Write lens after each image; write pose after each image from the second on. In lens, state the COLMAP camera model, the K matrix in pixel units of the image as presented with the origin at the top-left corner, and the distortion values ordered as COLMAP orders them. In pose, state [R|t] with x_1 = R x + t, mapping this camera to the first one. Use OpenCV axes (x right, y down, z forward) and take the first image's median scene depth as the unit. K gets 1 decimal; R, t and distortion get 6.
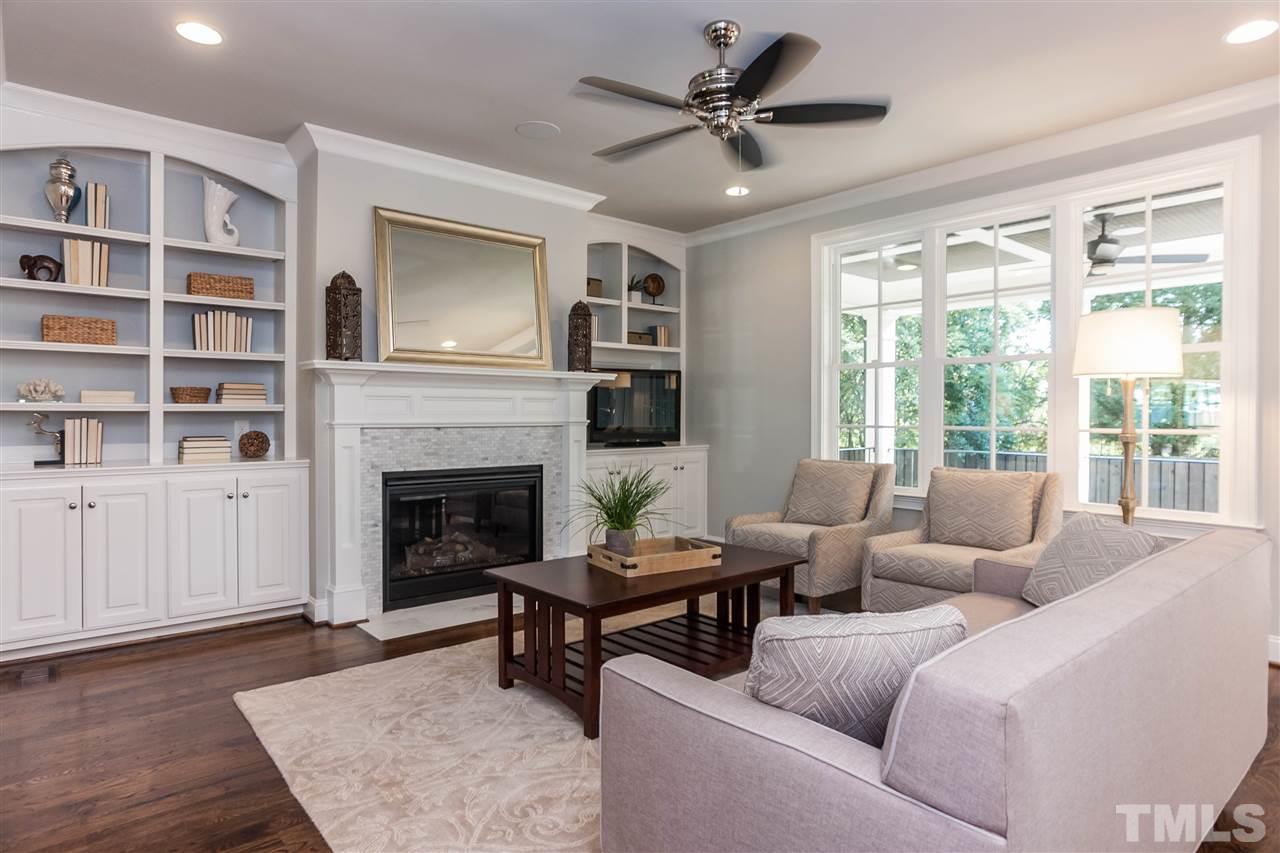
lens RADIAL K [[726.9, 0, 644.4], [0, 726.9, 417.5], [0, 0, 1]] dist [-0.032825, 0.026134]
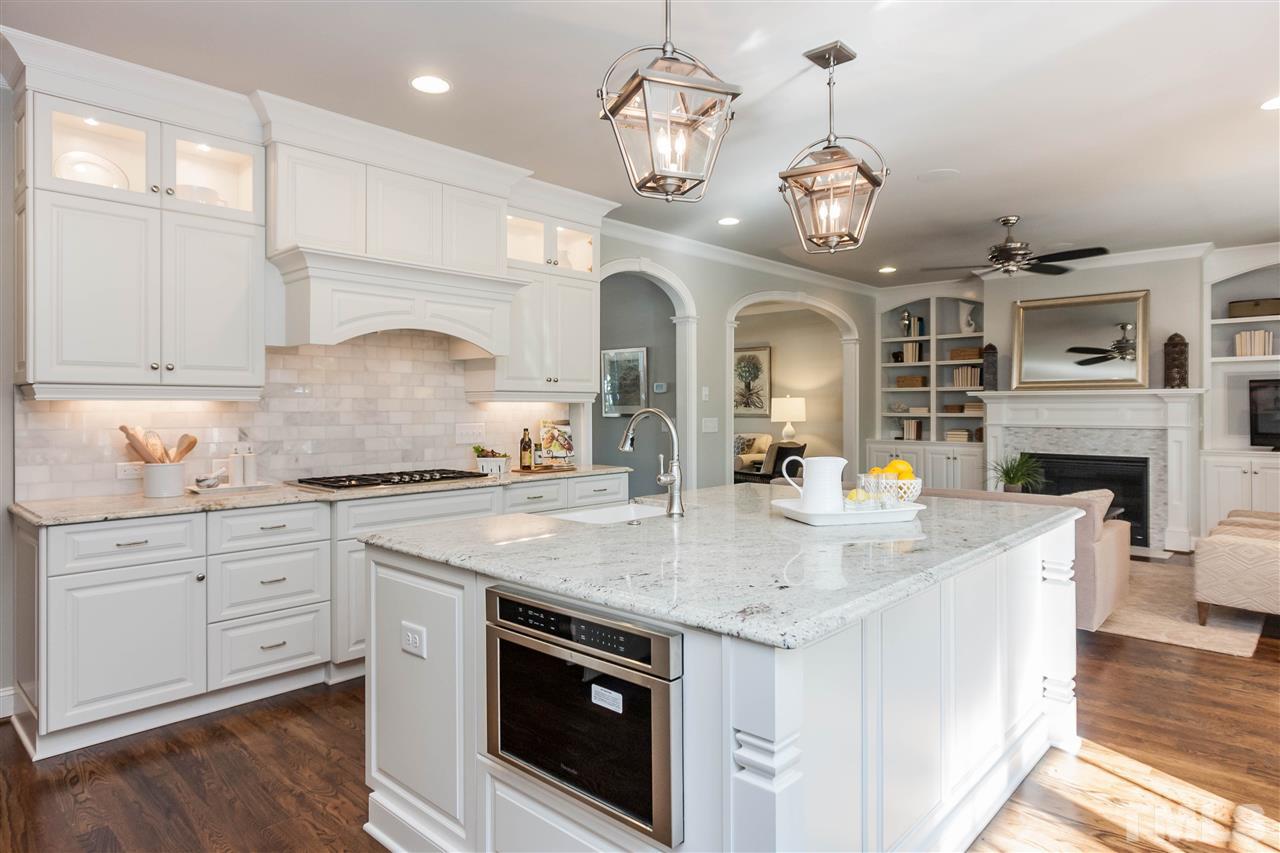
lens RADIAL K [[743.1, 0, 651.0], [0, 743.1, 406.9], [0, 0, 1]] dist [-0.002609, 0.002206]
pose [[0.116633, -0.002630, -0.993172, 1.301605], [-0.003170, 0.999990, -0.003021, -0.026022], [0.993170, 0.003501, 0.116624, -0.095496]]
